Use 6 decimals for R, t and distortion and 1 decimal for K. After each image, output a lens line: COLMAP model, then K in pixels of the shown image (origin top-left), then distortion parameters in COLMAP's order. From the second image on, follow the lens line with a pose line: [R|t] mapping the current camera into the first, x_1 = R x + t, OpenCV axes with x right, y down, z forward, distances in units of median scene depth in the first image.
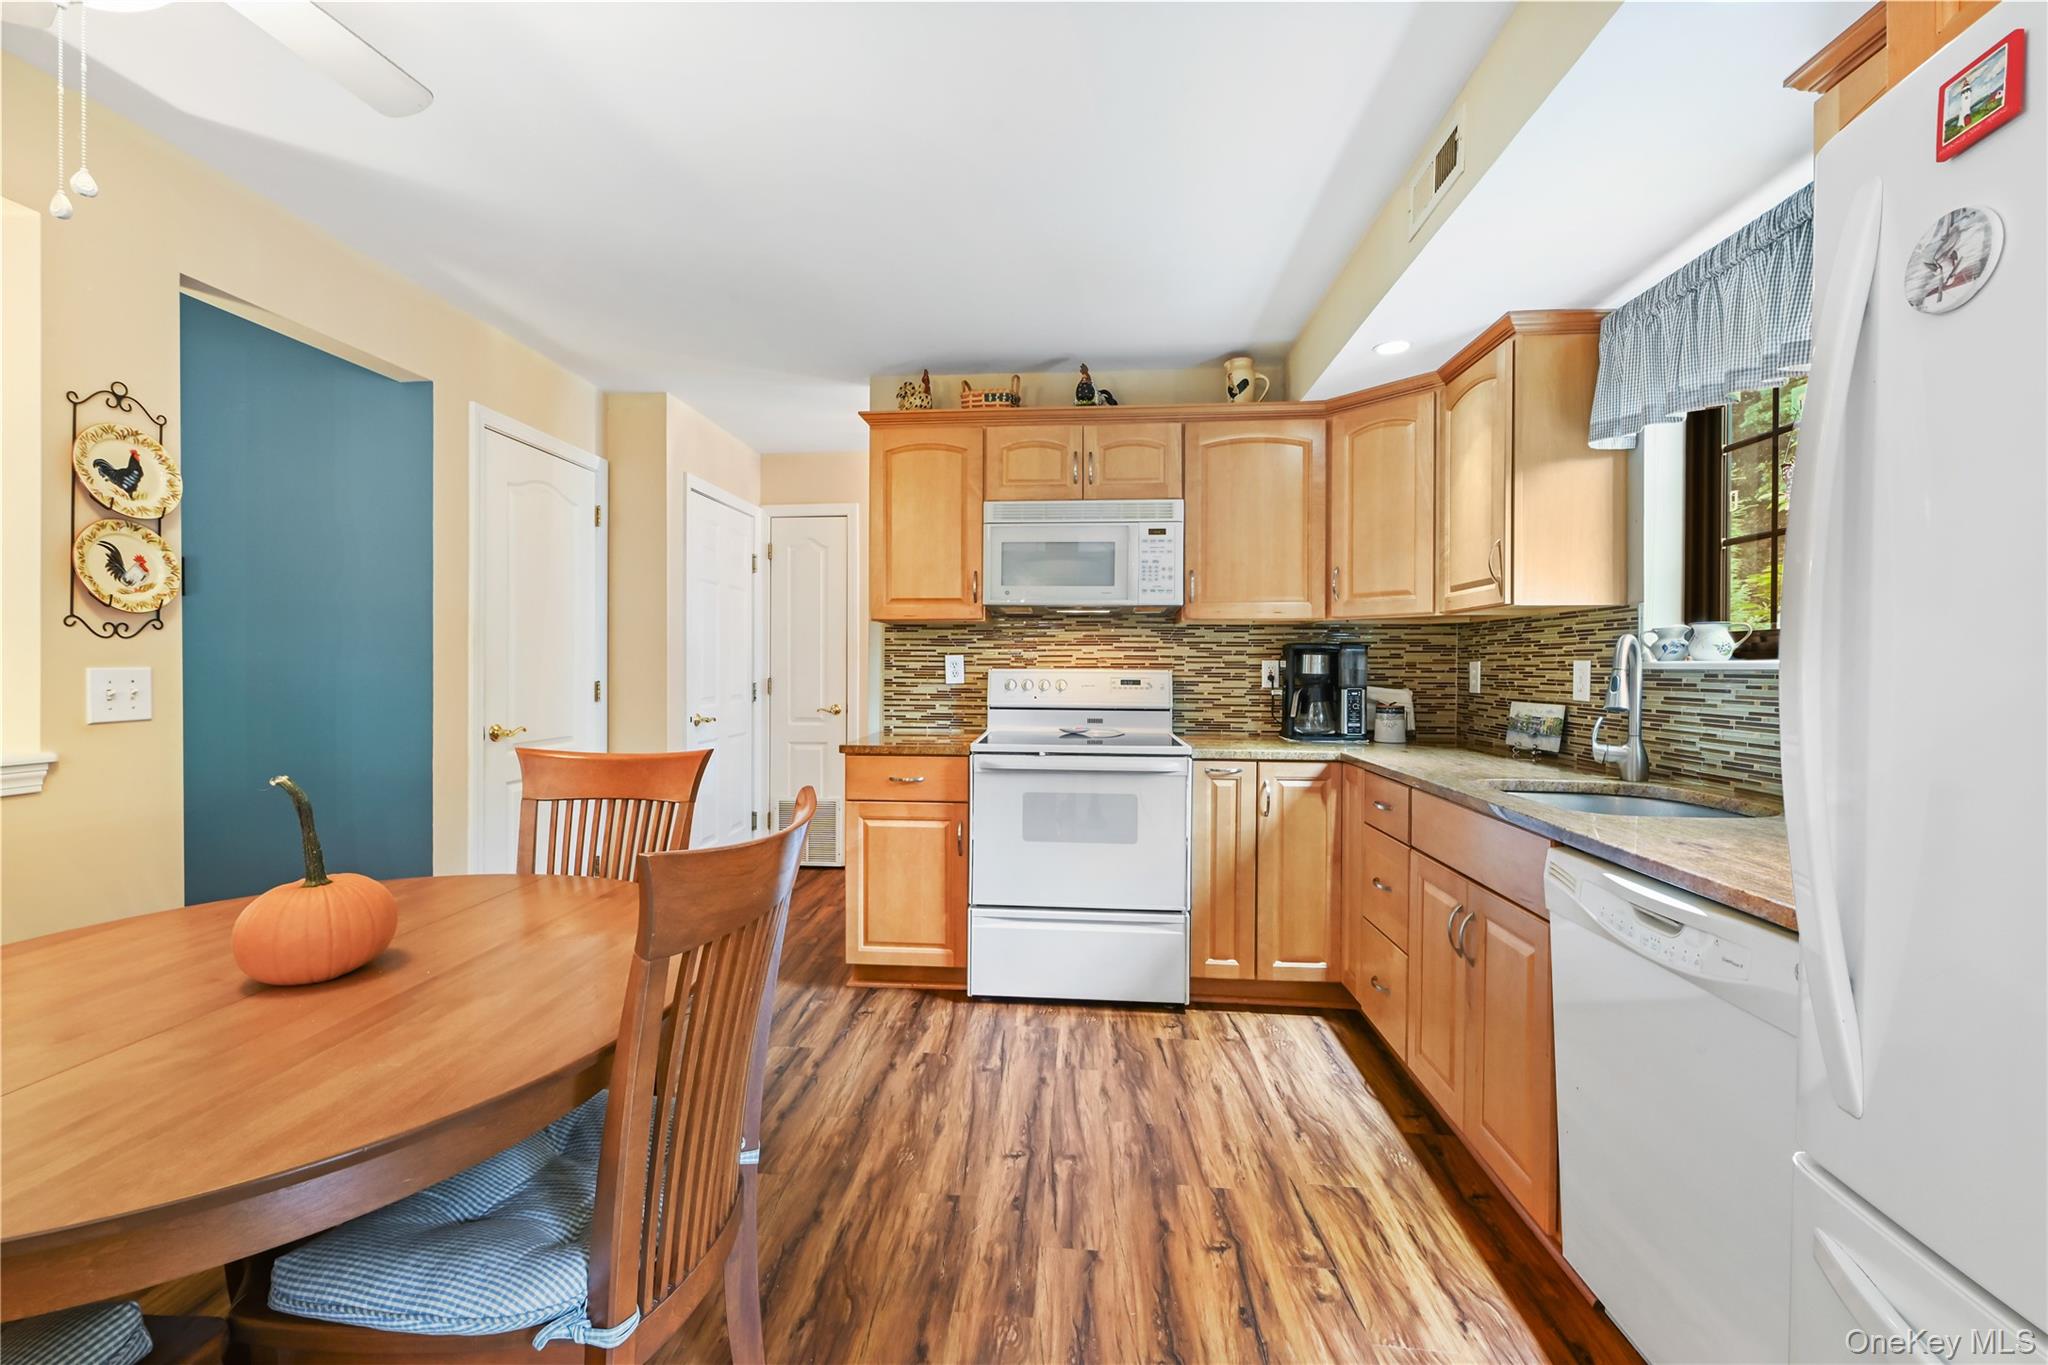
lens RADIAL K [[836.0, 0, 1011.1], [0, 836.0, 671.5], [0, 0, 1]] dist [0.002067, -0.000549]
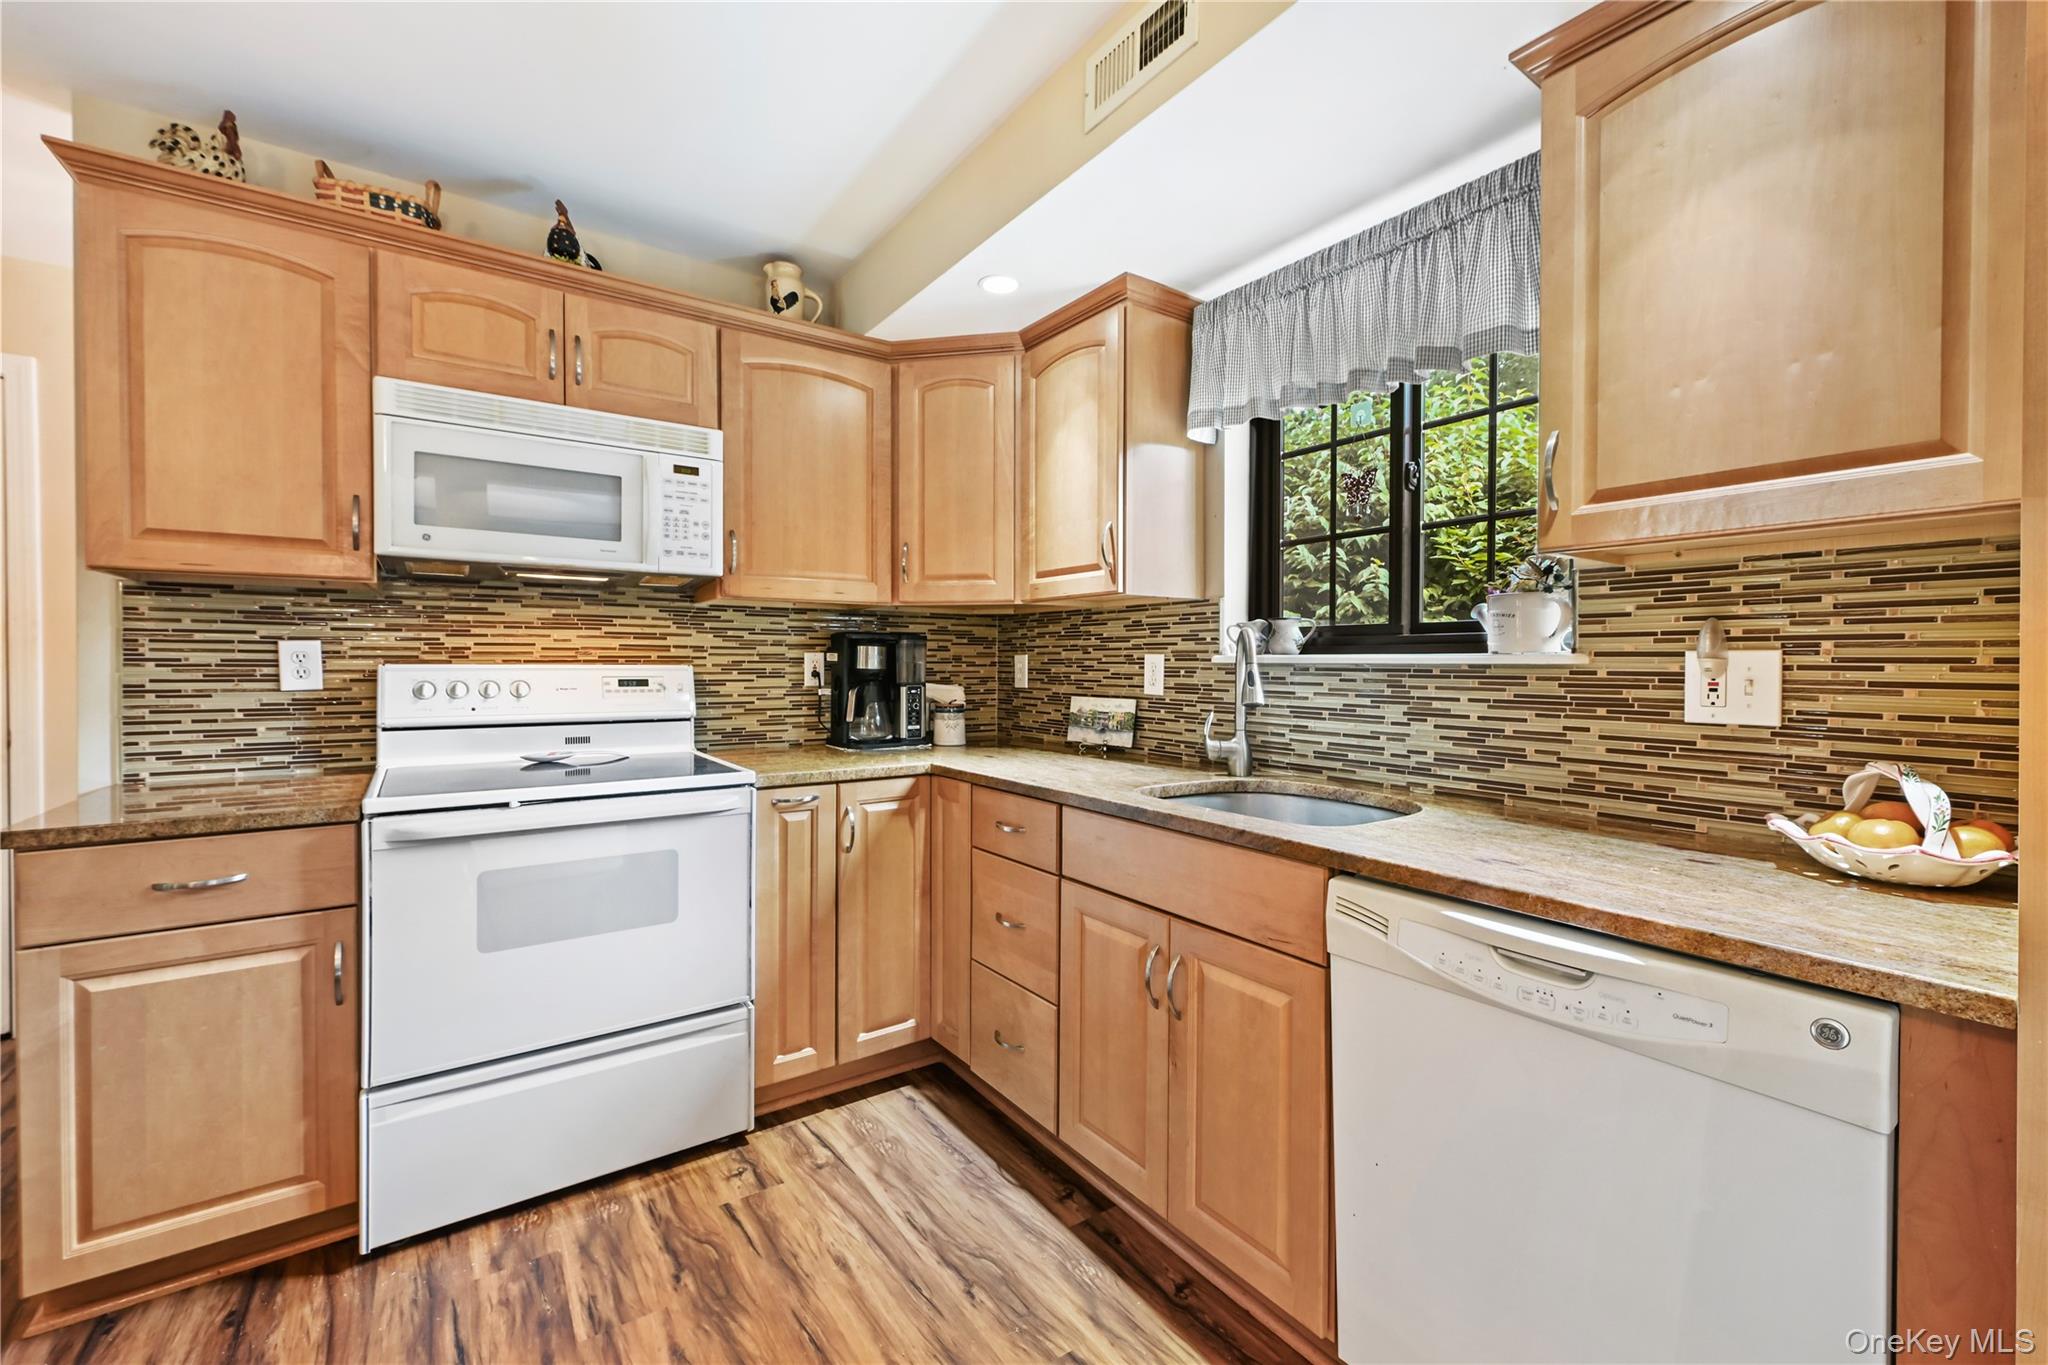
lens RADIAL K [[827.6, 0, 1011.6], [0, 827.6, 672.0], [0, 0, 1]] dist [0.001975, -0.000109]
pose [[0.771419, -0.009578, 0.636255, -0.067989], [0.003743, 0.999938, 0.010514, -0.002704], [-0.636317, -0.005729, 0.771407, 0.316344]]
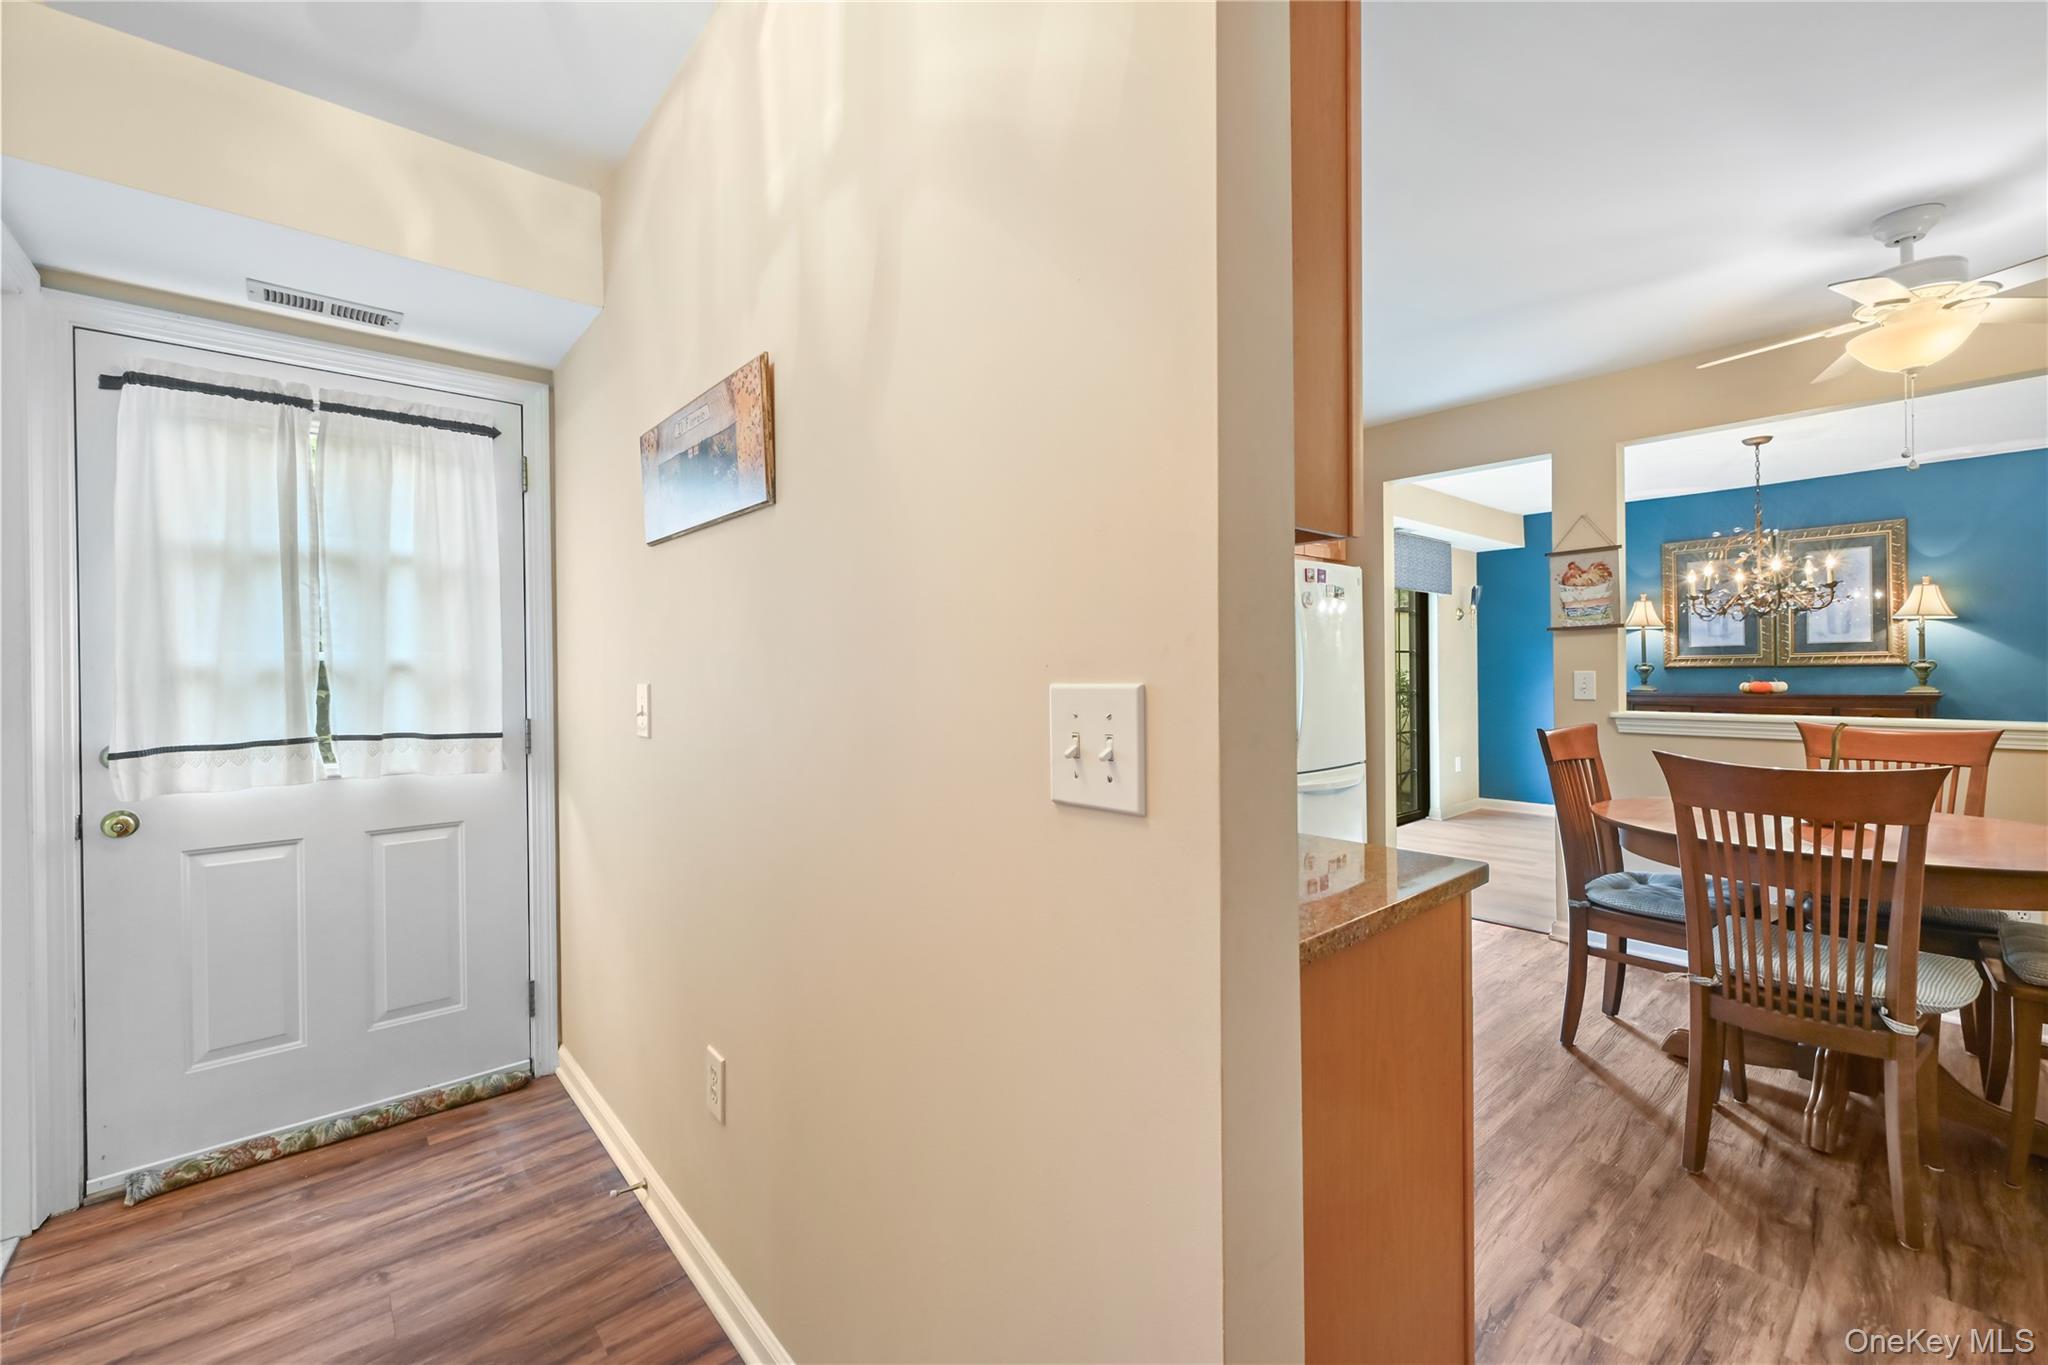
lens RADIAL K [[836.0, 0, 1011.1], [0, 836.0, 671.5], [0, 0, 1]] dist [0.002067, -0.000549]
pose [[-0.713153, 0.000917, 0.701008, -0.353110], [0.010482, 0.999901, 0.009356, -0.015283], [-0.700930, 0.014021, -0.713092, 1.568760]]
